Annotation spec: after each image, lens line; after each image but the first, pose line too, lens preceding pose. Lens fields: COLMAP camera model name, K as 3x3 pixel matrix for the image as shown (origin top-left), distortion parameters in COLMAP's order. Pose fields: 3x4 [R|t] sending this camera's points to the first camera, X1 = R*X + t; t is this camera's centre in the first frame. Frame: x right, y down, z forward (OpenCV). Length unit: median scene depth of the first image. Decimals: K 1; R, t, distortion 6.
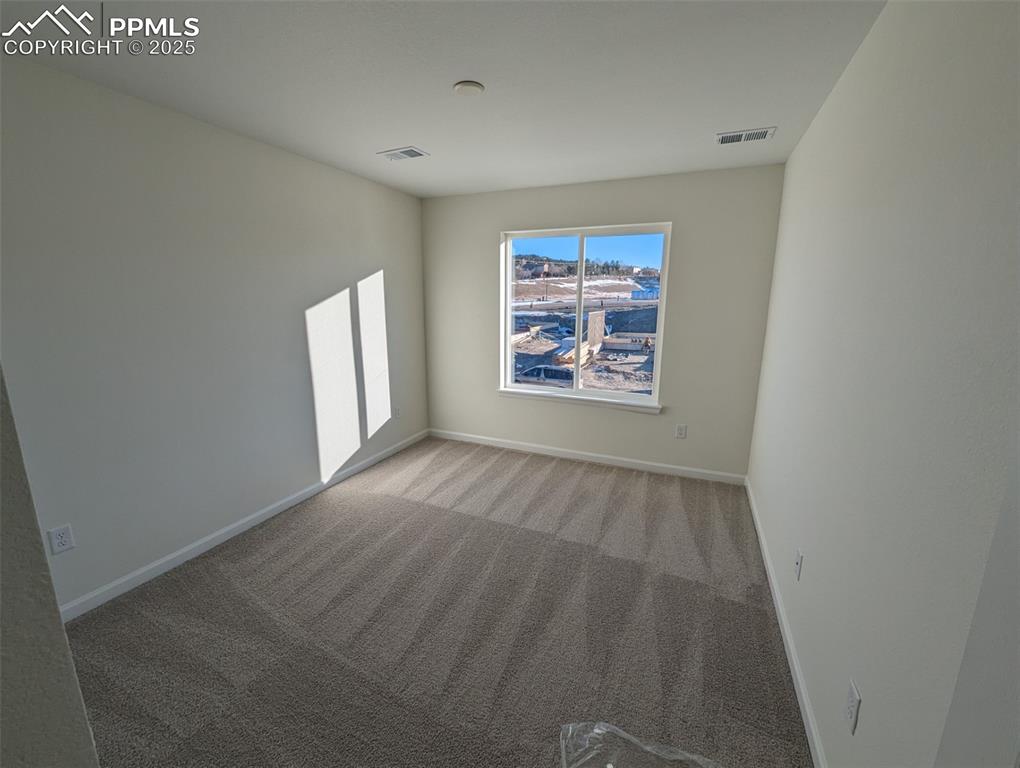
lens RADIAL K [[425.9, 0, 510.0], [0, 425.9, 384.0], [0, 0, 1]] dist [-0.000566, 0.000123]
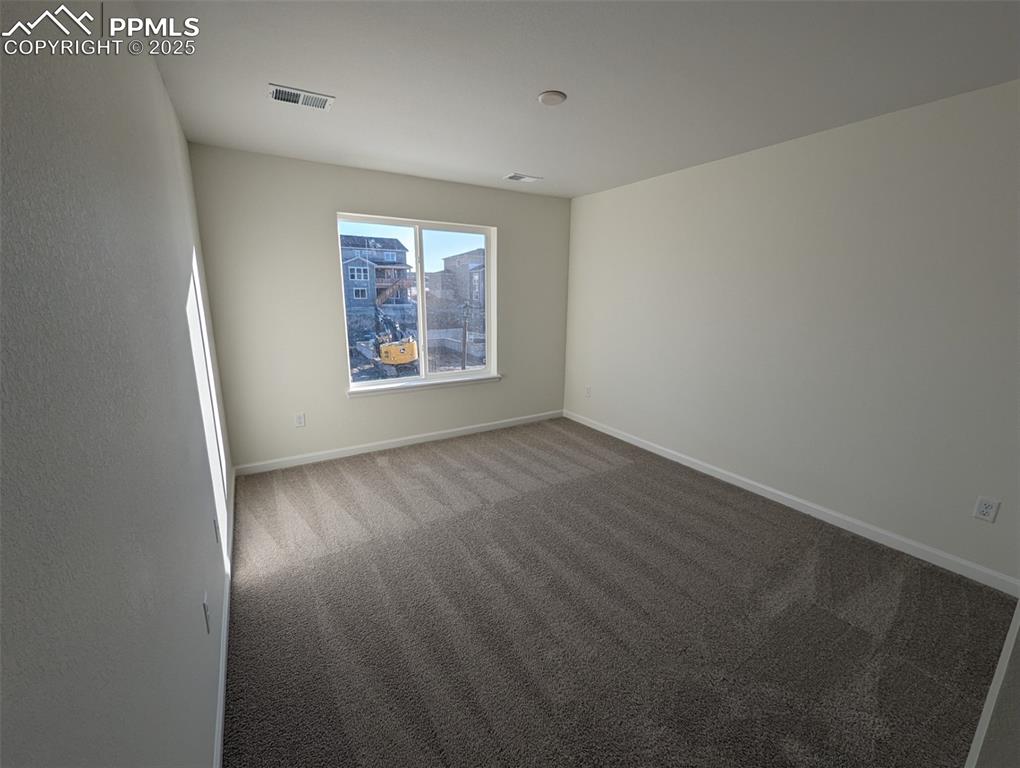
lens RADIAL K [[397.6, 0, 510.0], [0, 397.6, 384.0], [0, 0, 1]] dist [-0.001132, -0.000027]
pose [[0.586186, -0.184520, 0.788884, -0.540533], [0.156021, 0.981203, 0.113571, -0.050253], [-0.795012, 0.056509, 0.603957, 0.256738]]
